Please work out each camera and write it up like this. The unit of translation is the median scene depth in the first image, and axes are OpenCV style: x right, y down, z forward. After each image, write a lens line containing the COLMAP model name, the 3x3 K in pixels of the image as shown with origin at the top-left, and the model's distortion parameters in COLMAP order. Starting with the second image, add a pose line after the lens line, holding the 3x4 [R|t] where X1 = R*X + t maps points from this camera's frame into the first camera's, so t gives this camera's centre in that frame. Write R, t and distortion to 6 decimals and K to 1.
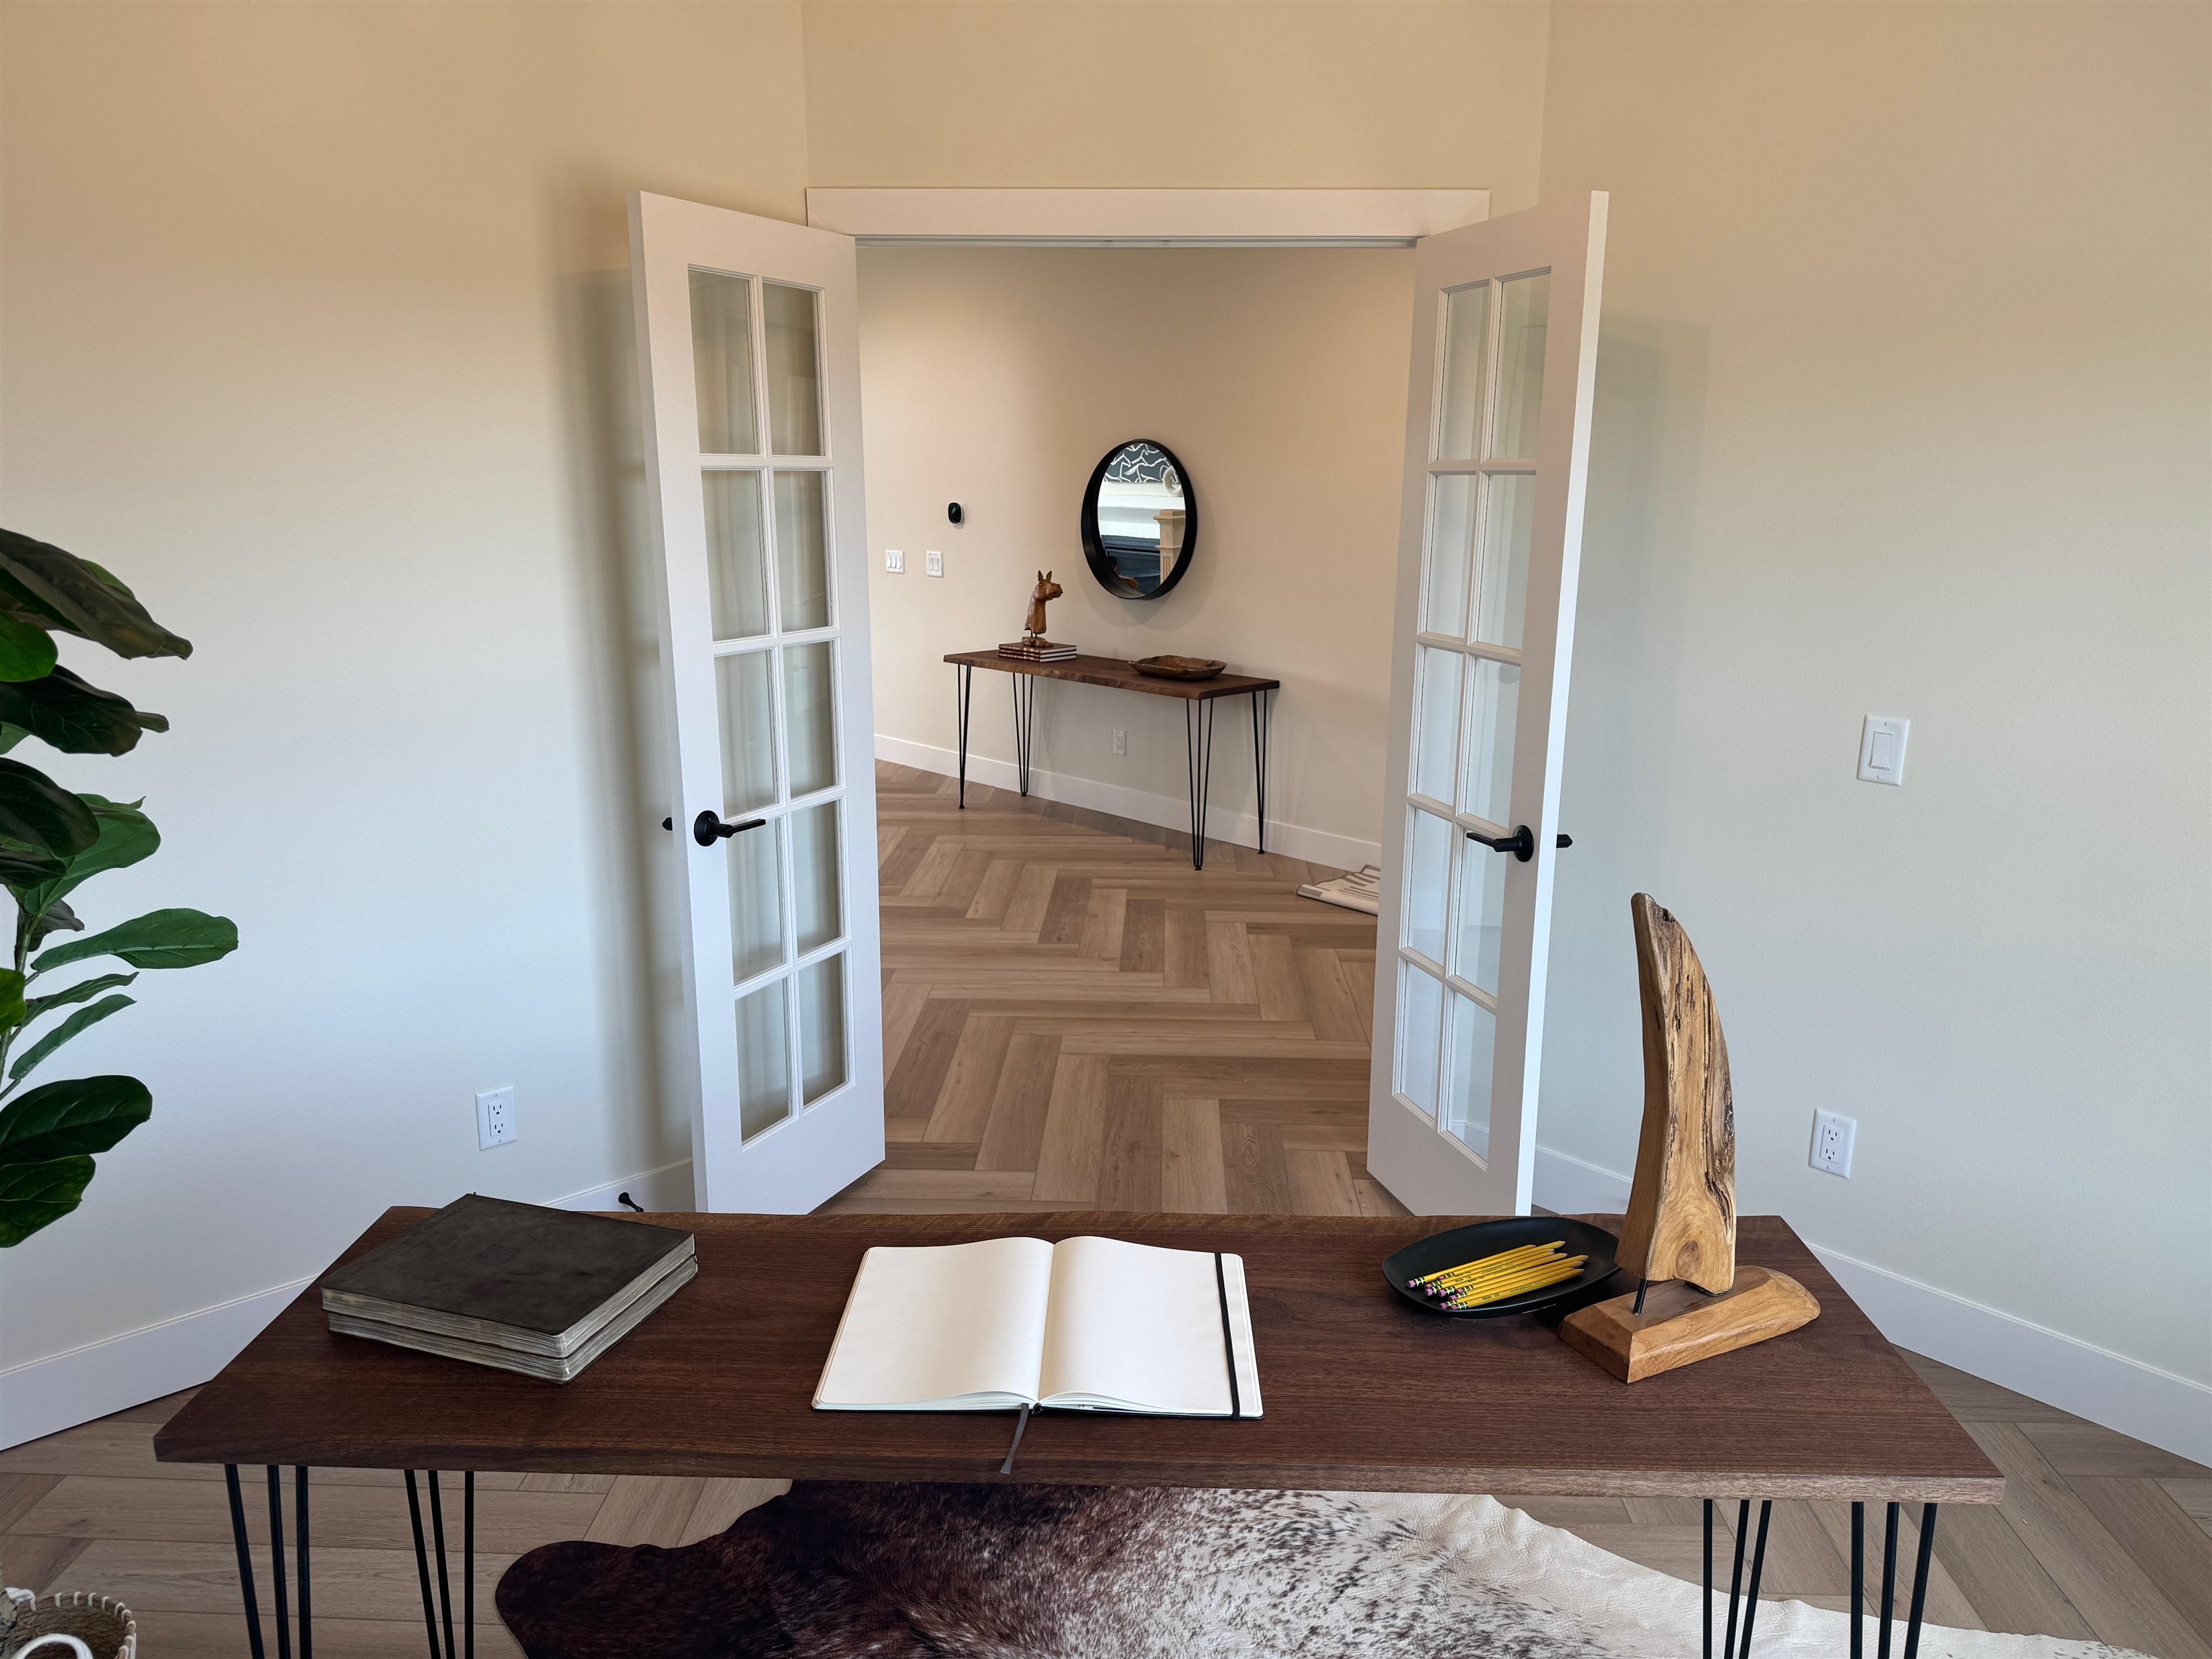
lens RADIAL K [[1523.6, 0, 1108.2], [0, 1523.6, 840.2], [0, 0, 1]] dist [0.045533, -0.045536]
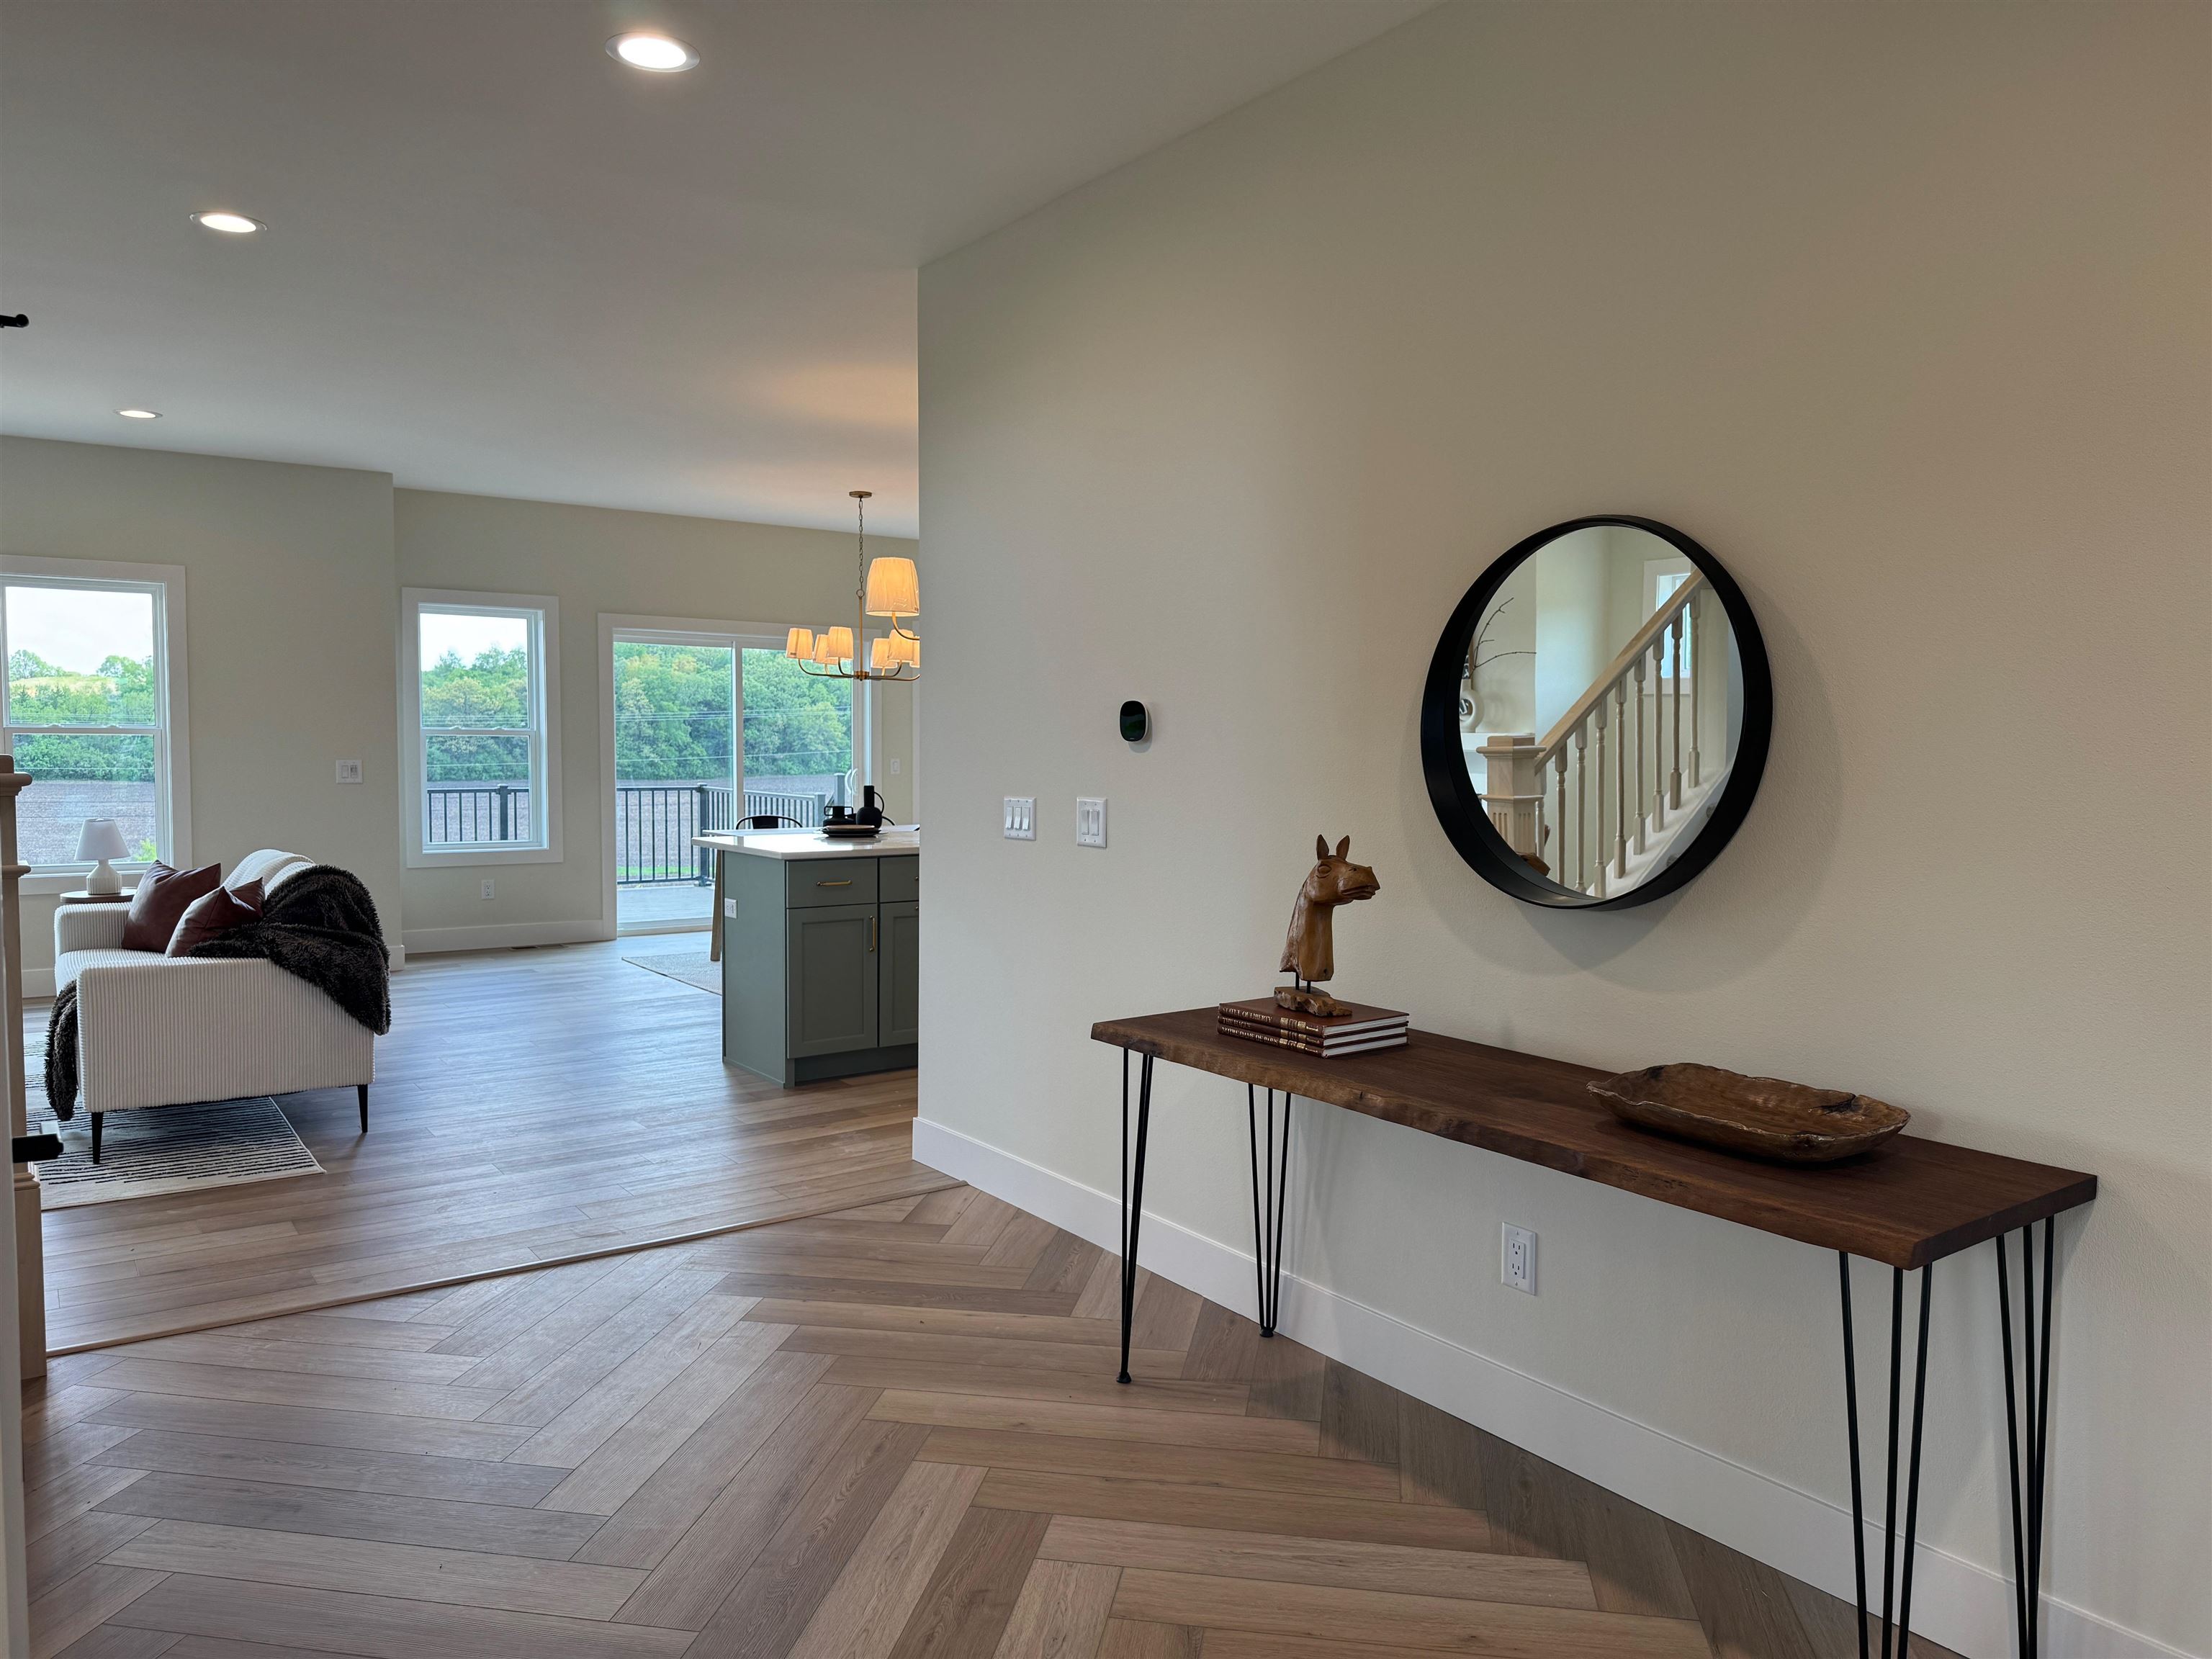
lens RADIAL K [[1523.6, 0, 1099.8], [0, 1523.6, 821.3], [0, 0, 1]] dist [0.045533, -0.045536]
pose [[0.990782, 0.006040, -0.135333, -0.047924], [-0.030853, 0.982812, -0.182011, -0.100863], [0.131907, 0.184509, 0.973939, 0.575492]]
